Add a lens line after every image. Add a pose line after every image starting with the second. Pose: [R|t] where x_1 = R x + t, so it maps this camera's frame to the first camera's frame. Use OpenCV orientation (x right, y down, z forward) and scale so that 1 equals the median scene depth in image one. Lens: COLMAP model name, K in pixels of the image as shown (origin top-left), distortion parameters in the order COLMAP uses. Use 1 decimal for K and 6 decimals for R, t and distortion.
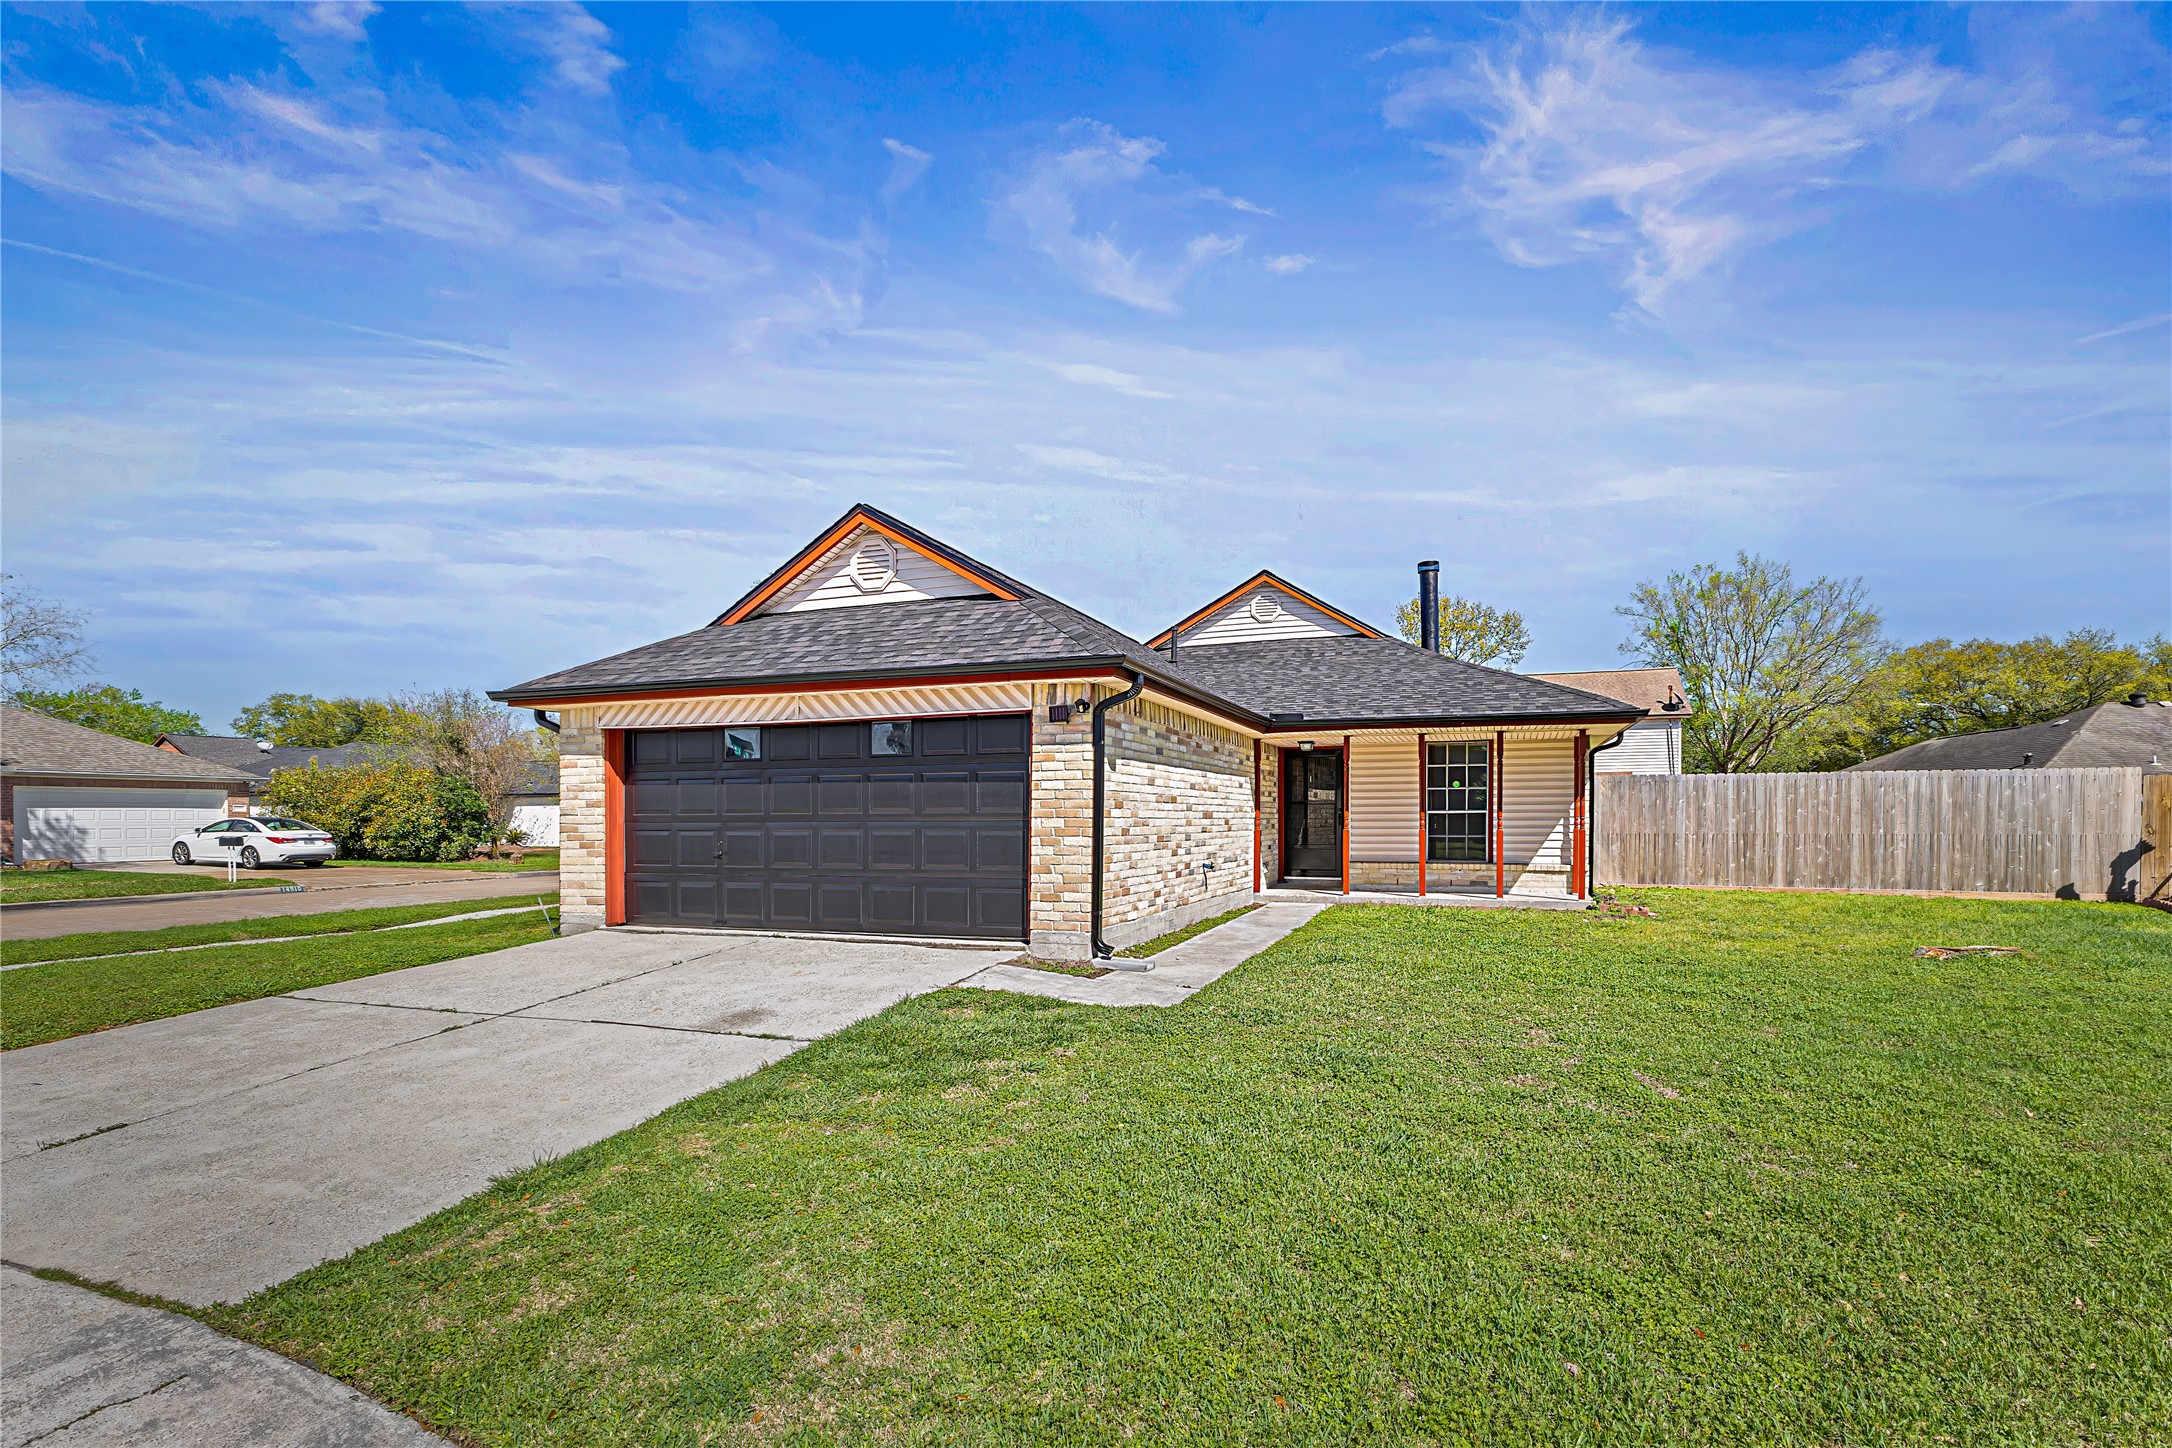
lens RADIAL K [[950.0, 0, 1038.5], [0, 950.0, 816.4], [0, 0, 1]] dist [0.018676, 0.000160]
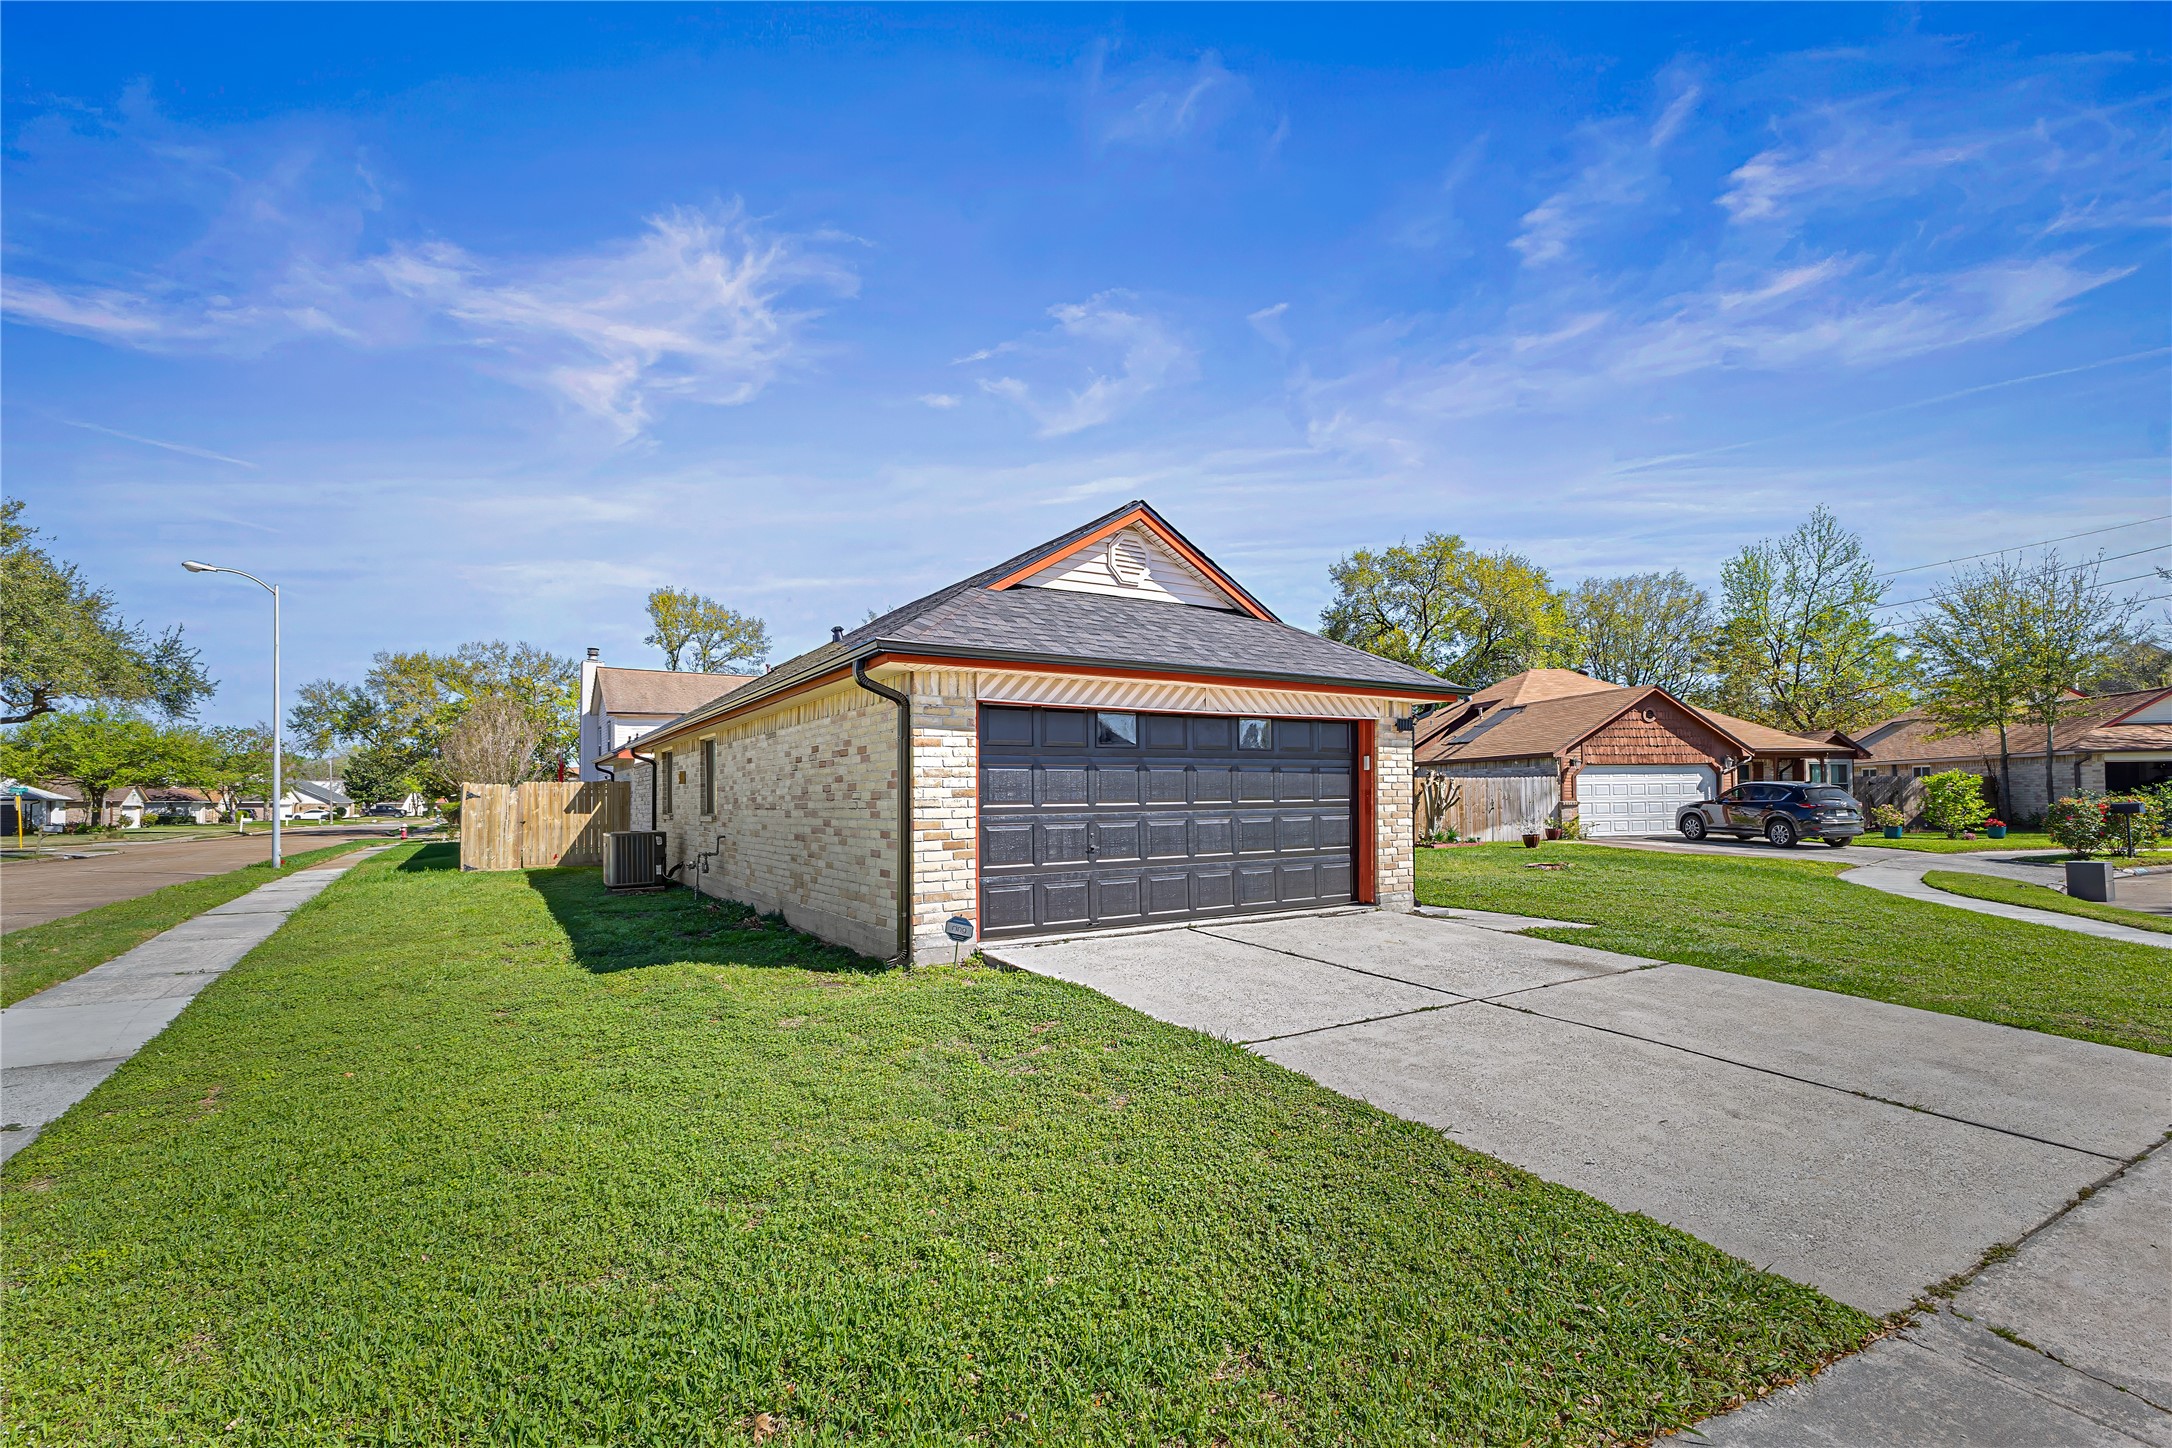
lens RADIAL K [[950.0, 0, 1045.1], [0, 950.0, 758.8], [0, 0, 1]] dist [0.018676, 0.000160]
pose [[0.626265, 0.029324, 0.779059, -1.081951], [0.010342, 0.998892, -0.045912, -0.004593], [-0.779542, 0.036810, 0.625268, 0.466639]]
